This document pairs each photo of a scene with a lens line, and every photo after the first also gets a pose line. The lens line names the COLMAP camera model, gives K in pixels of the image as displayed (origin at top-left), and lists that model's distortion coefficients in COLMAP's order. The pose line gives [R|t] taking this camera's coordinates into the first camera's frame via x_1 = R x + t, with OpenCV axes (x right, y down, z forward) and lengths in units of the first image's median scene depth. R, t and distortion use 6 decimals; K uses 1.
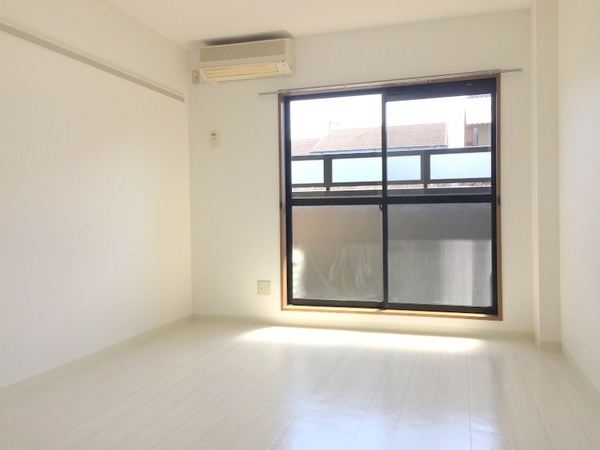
lens RADIAL K [[540.1, 0, 300.0], [0, 540.1, 225.0], [0, 0, 1]] dist [0.066719, -0.001792]
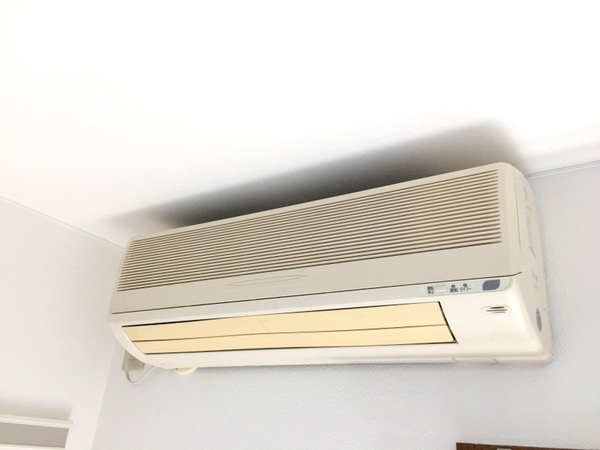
lens RADIAL K [[540.1, 0, 300.0], [0, 540.1, 225.0], [0, 0, 1]] dist [0.066719, -0.001792]
pose [[0.955639, -0.036921, -0.292218, -0.035325], [-0.084623, 0.915868, -0.392461, -0.239235], [0.282123, 0.399779, 0.872114, 0.801664]]
